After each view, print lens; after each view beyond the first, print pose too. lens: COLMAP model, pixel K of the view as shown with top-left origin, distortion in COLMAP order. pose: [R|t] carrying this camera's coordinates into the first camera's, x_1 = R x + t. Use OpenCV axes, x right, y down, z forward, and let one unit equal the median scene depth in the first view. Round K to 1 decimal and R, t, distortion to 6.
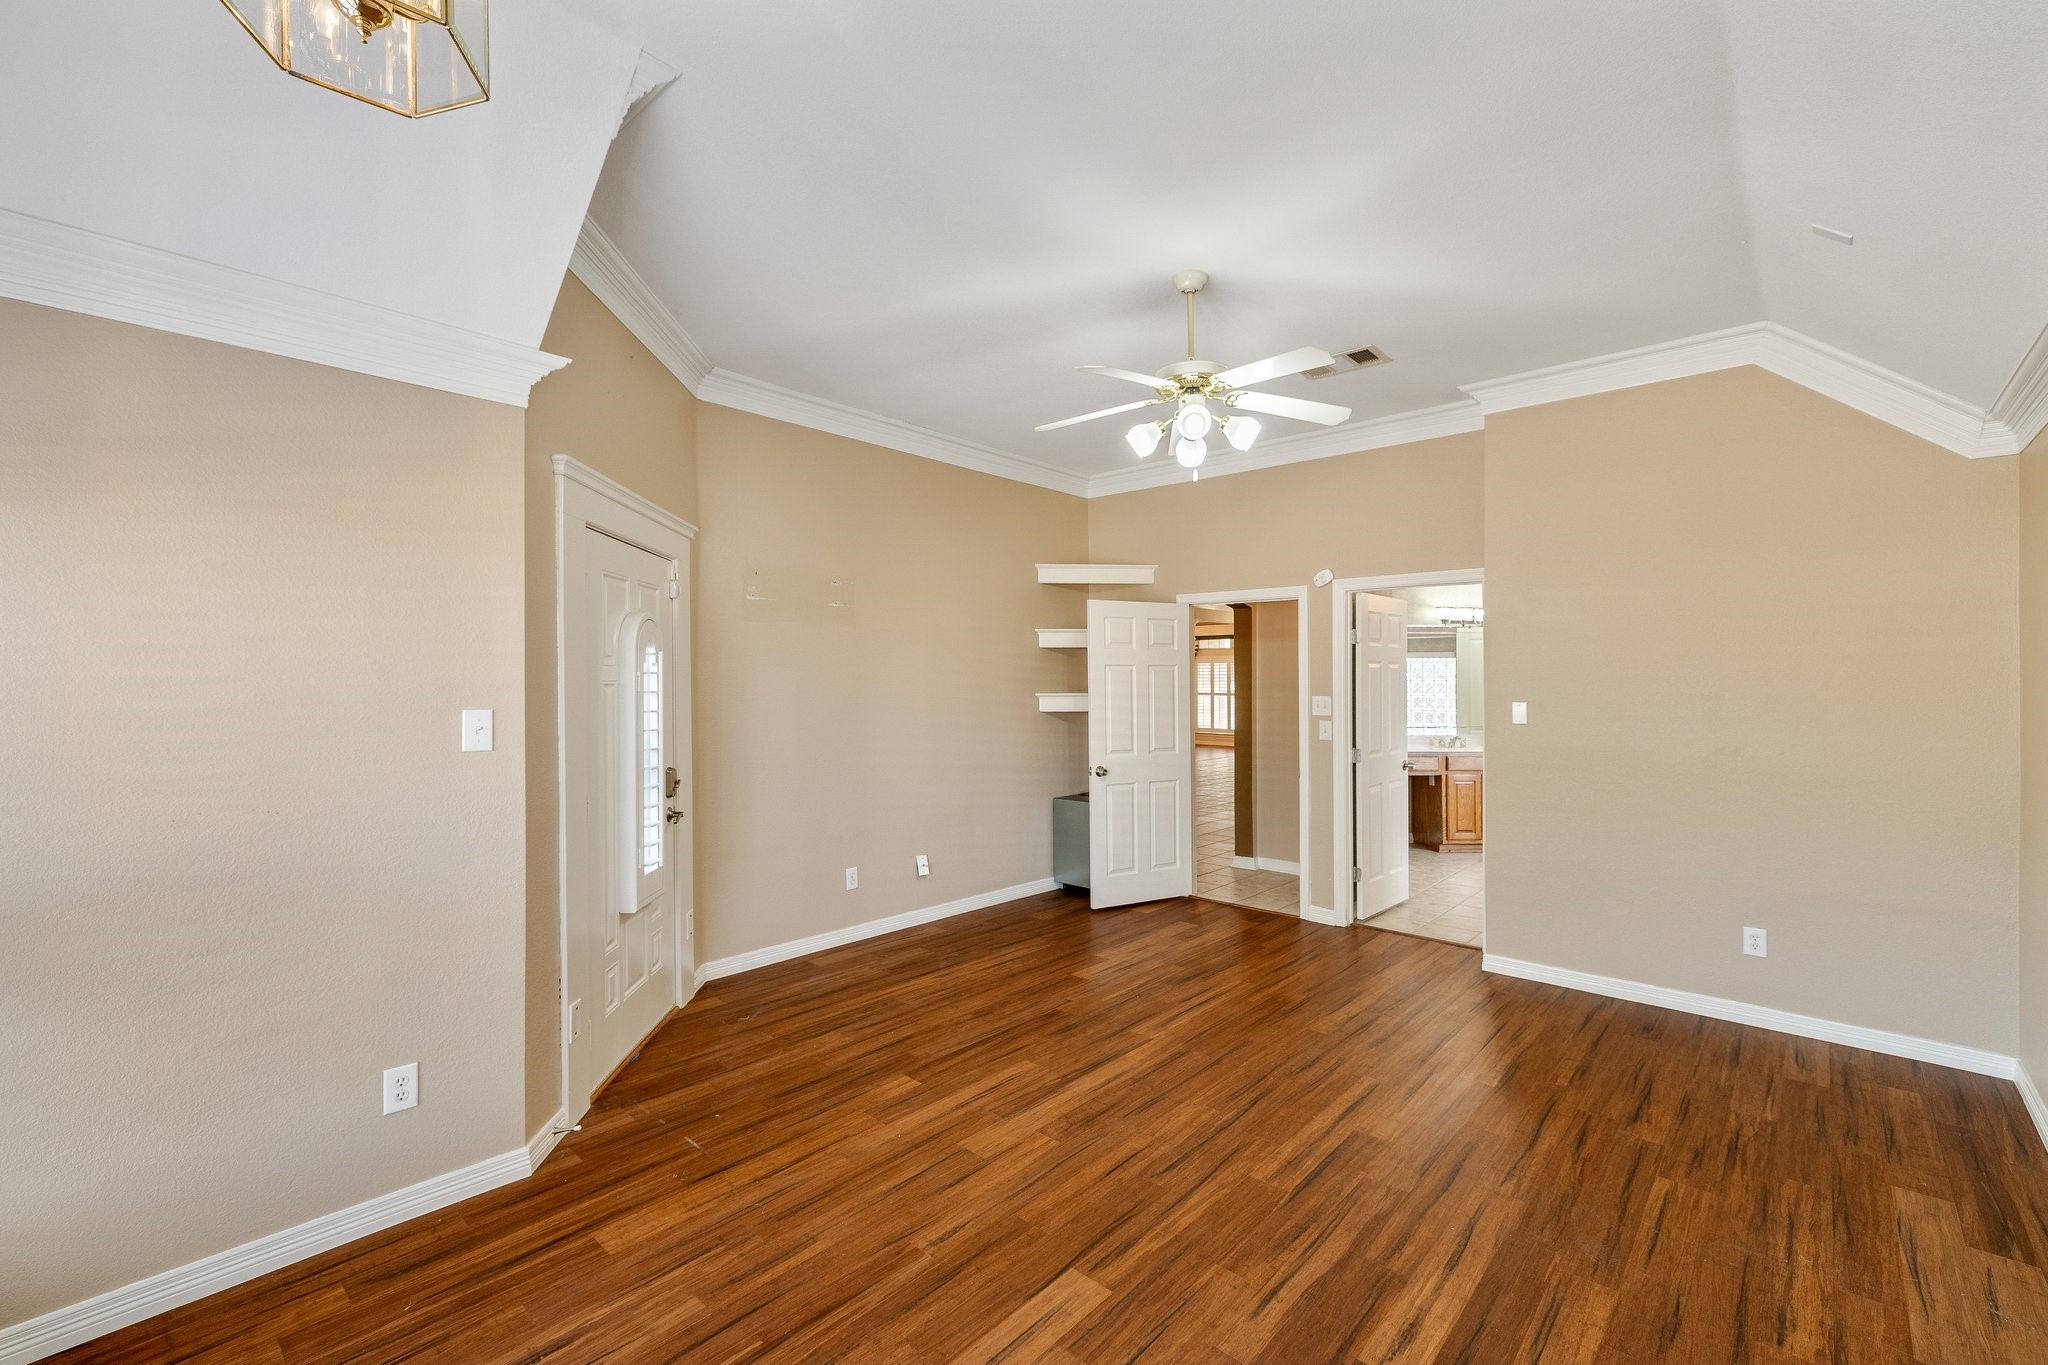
lens RADIAL K [[876.8, 0, 1026.9], [0, 876.8, 682.5], [0, 0, 1]] dist [0.000005, 0.001050]
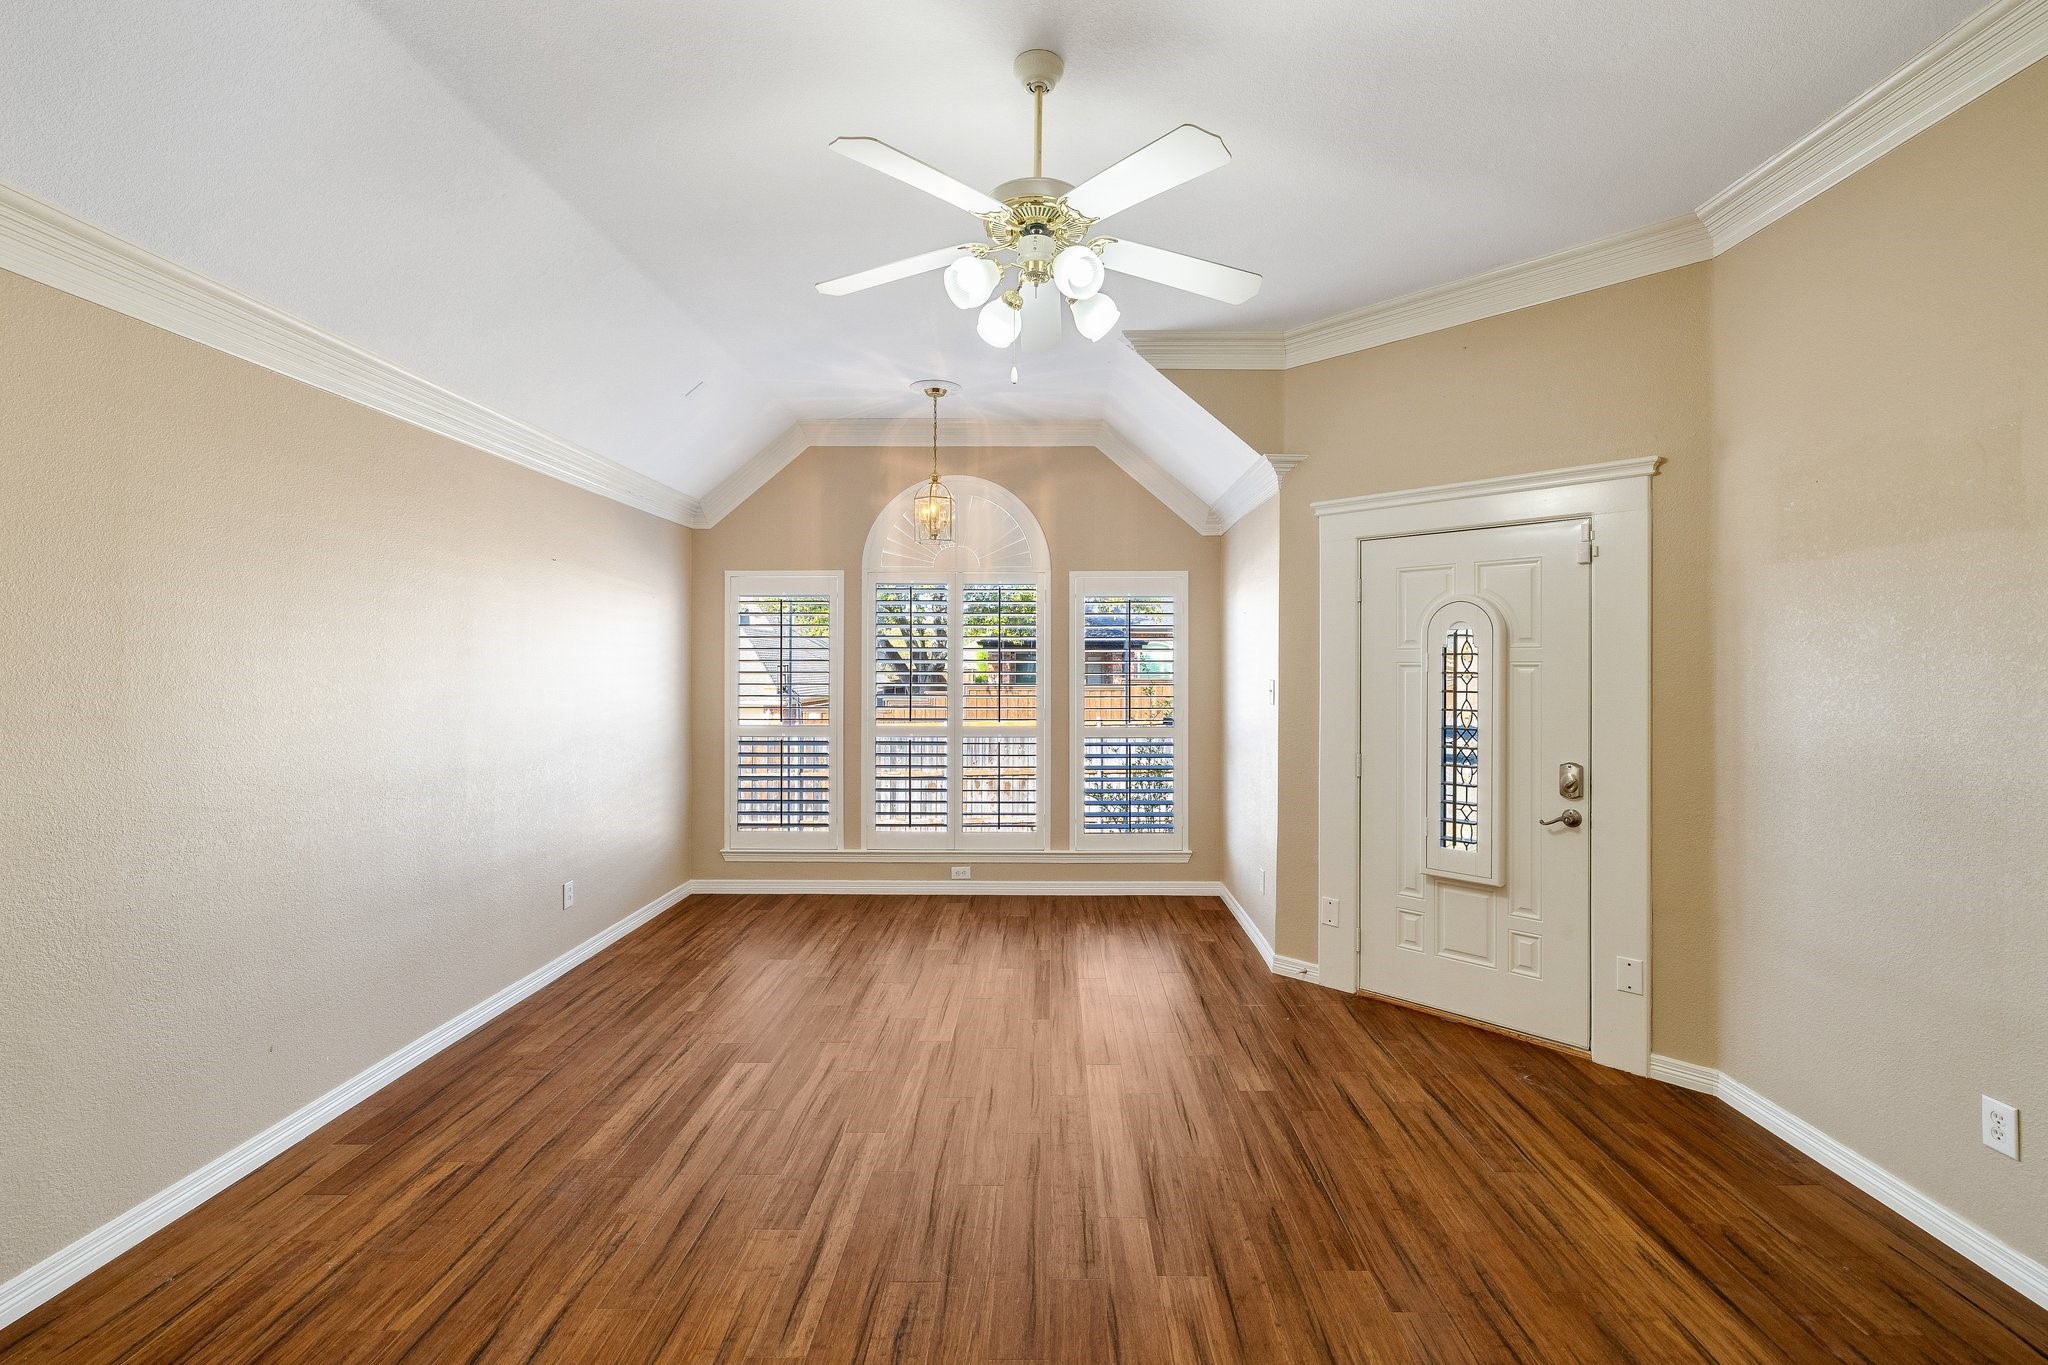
lens RADIAL K [[876.8, 0, 1042.7], [0, 876.8, 659.0], [0, 0, 1]] dist [0.000005, 0.001050]
pose [[-0.745520, -0.010497, -0.666400, 0.698788], [-0.005185, 0.999937, -0.009951, 0.005756], [0.666463, -0.003963, -0.745528, 1.632831]]
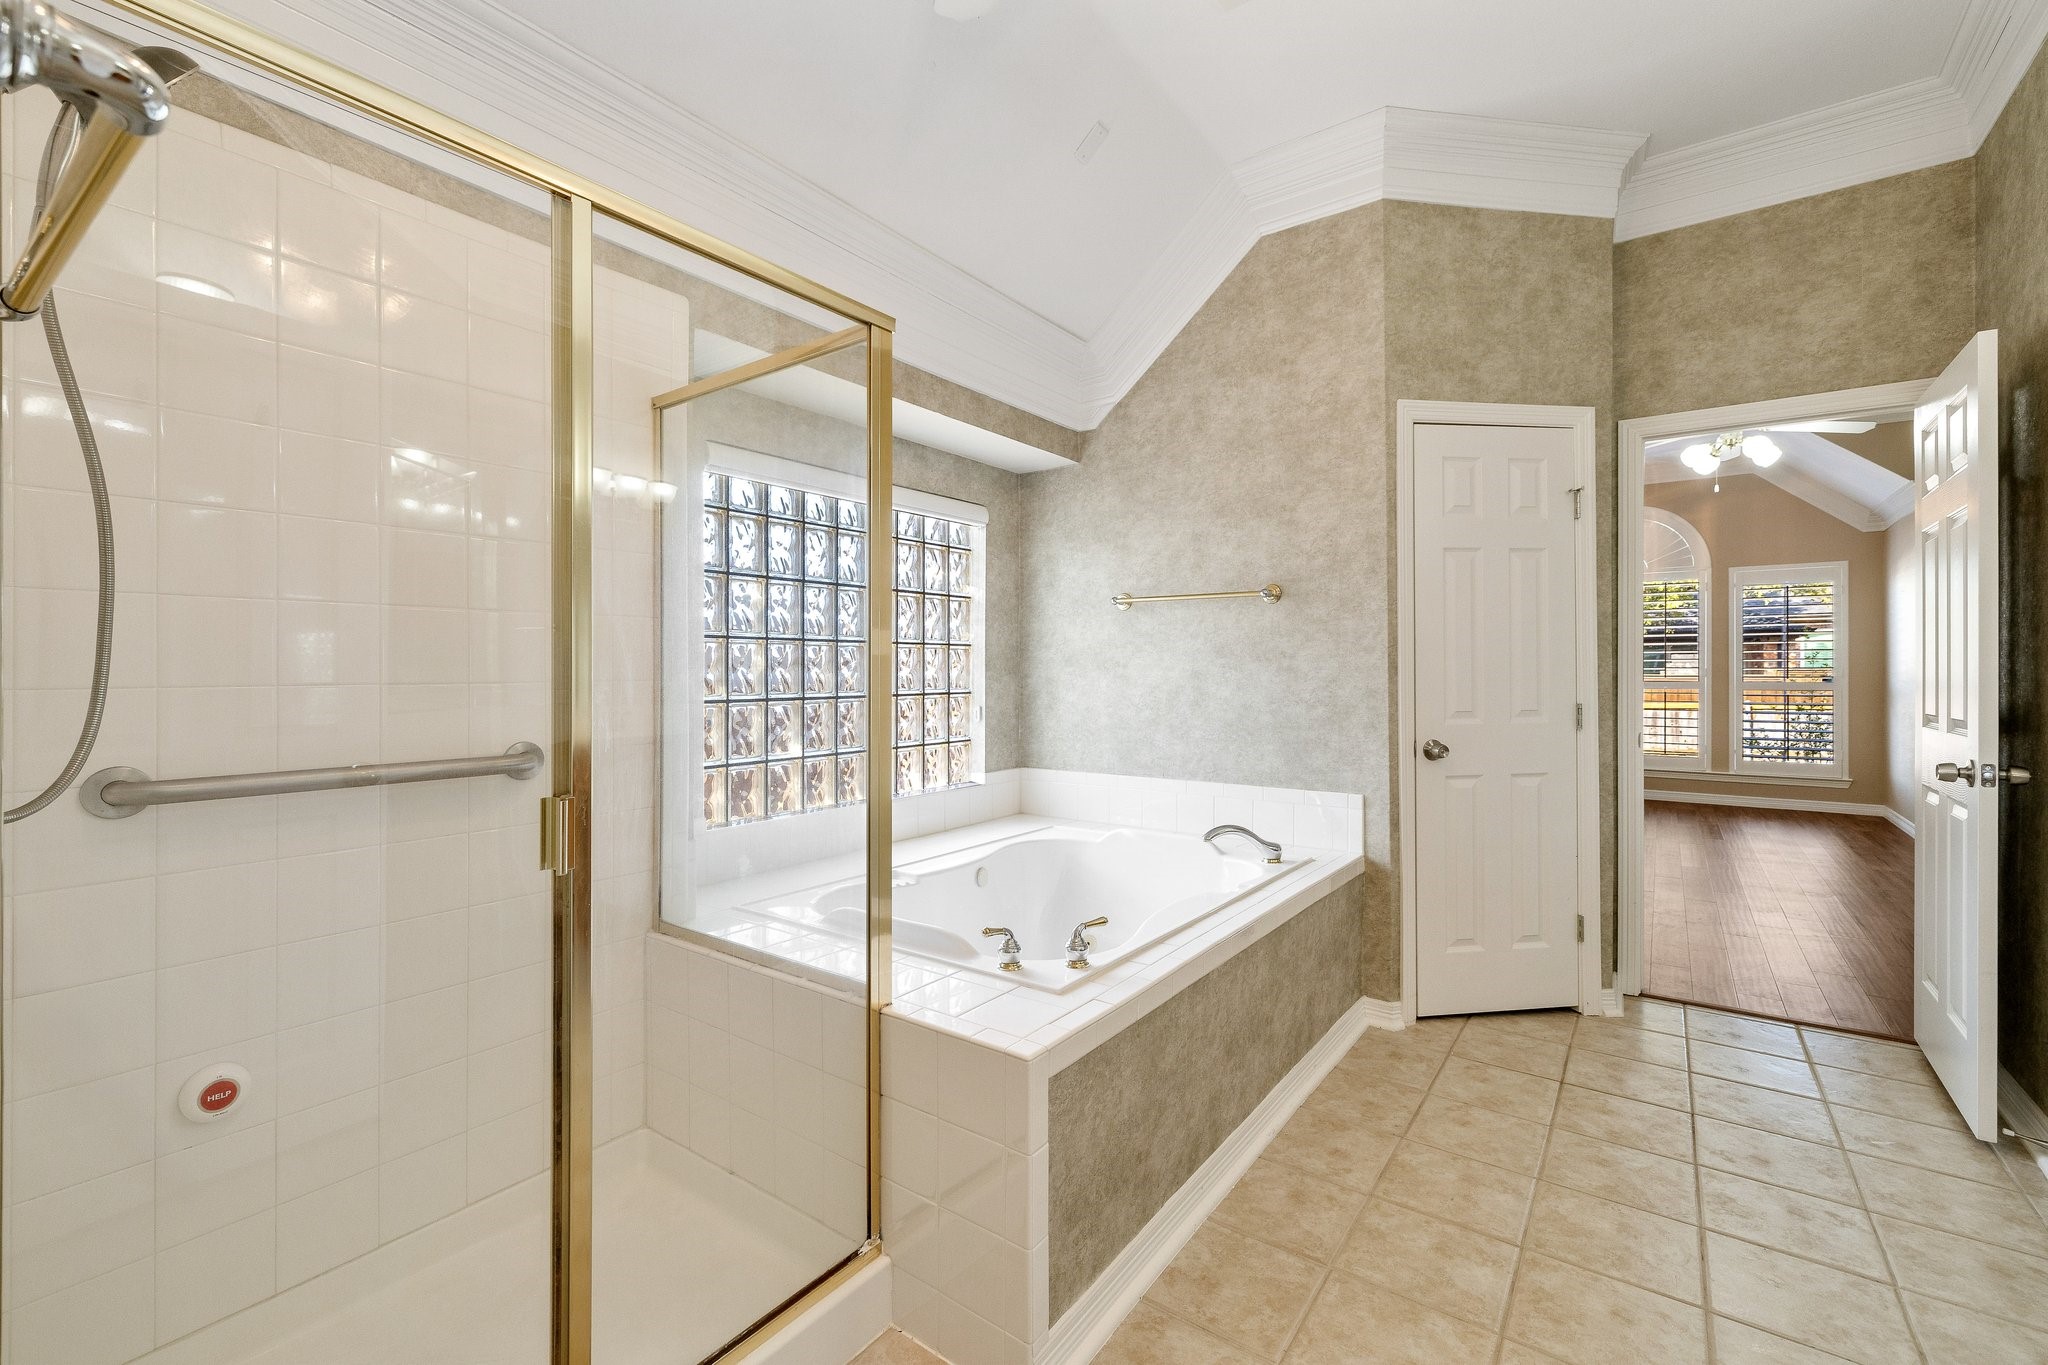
lens RADIAL K [[876.8, 0, 1016.3], [0, 876.8, 666.9], [0, 0, 1]] dist [0.000005, 0.001050]
pose [[-0.994427, -0.006169, -0.105251, 1.704820], [-0.006132, 0.999981, -0.000674, 0.099668], [0.105253, -0.000025, -0.994445, 2.563842]]
